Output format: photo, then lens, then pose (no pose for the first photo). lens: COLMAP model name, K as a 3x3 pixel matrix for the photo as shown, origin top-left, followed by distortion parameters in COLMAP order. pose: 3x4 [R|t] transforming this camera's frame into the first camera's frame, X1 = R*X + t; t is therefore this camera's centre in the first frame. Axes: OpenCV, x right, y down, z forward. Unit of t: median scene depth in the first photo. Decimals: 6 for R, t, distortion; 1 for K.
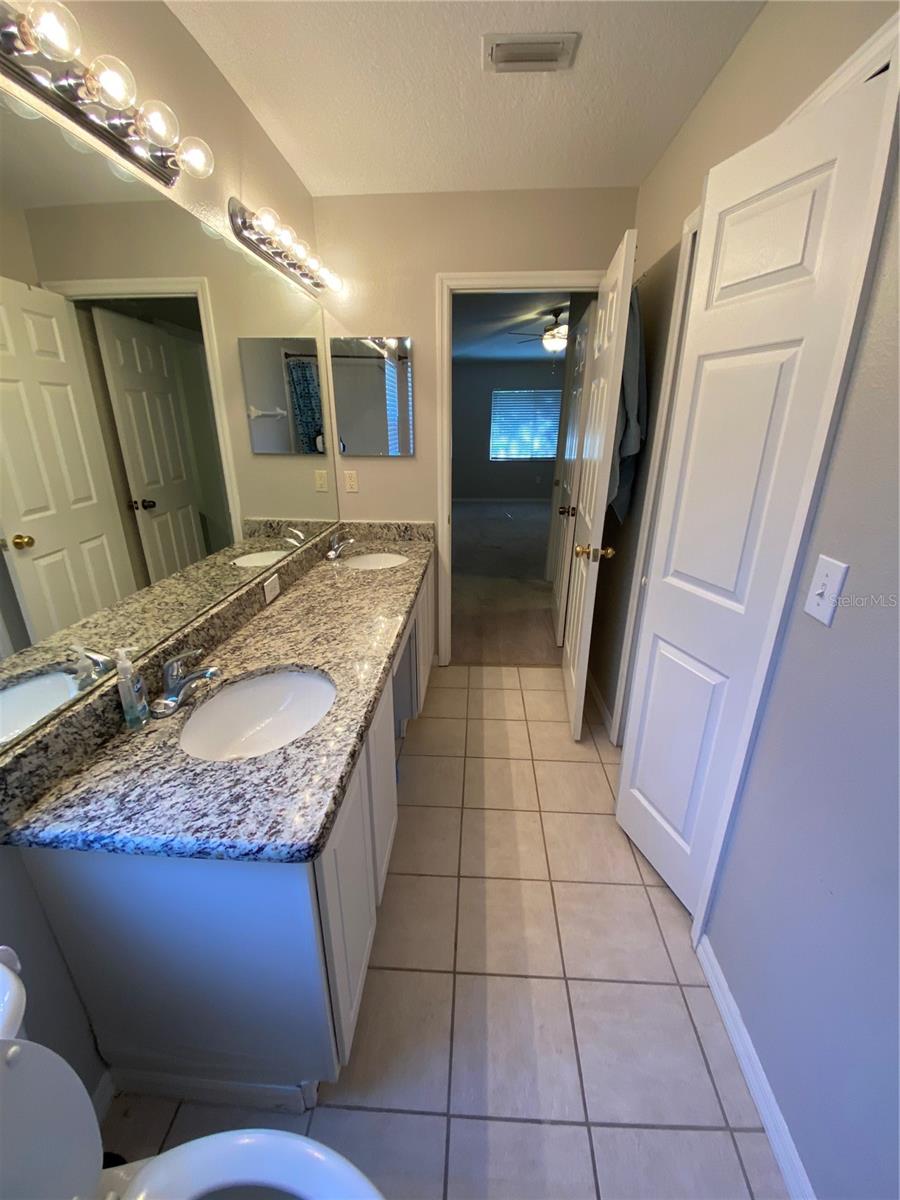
lens RADIAL K [[479.5, 0, 450.4], [0, 479.5, 606.6], [0, 0, 1]] dist [-0.018606, -0.003639]
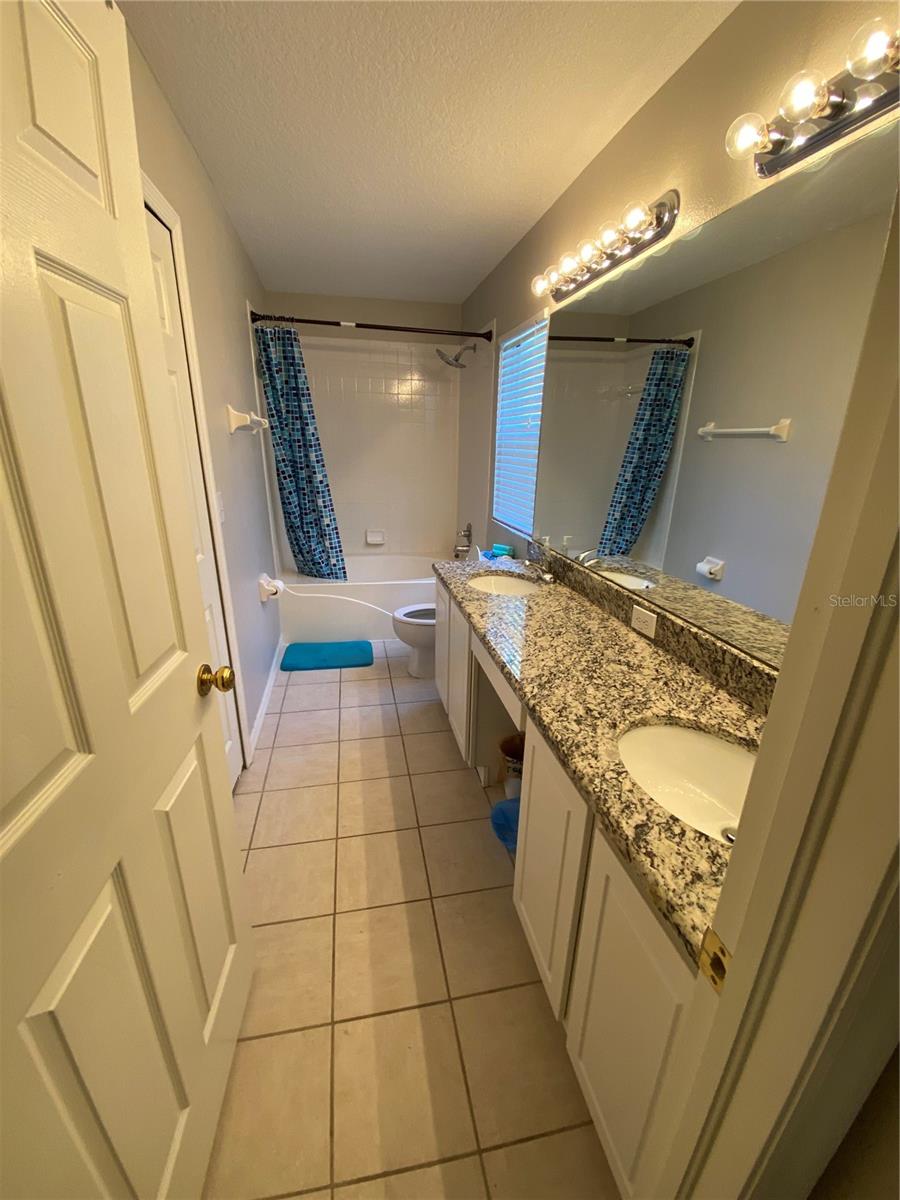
lens RADIAL K [[479.5, 0, 443.4], [0, 479.5, 600.7], [0, 0, 1]] dist [-0.018606, -0.003639]
pose [[-0.969590, 0.063109, -0.236458, 0.197084], [-0.099632, 0.780705, 0.616906, -0.598368], [0.223536, 0.621705, -0.750676, 1.625761]]
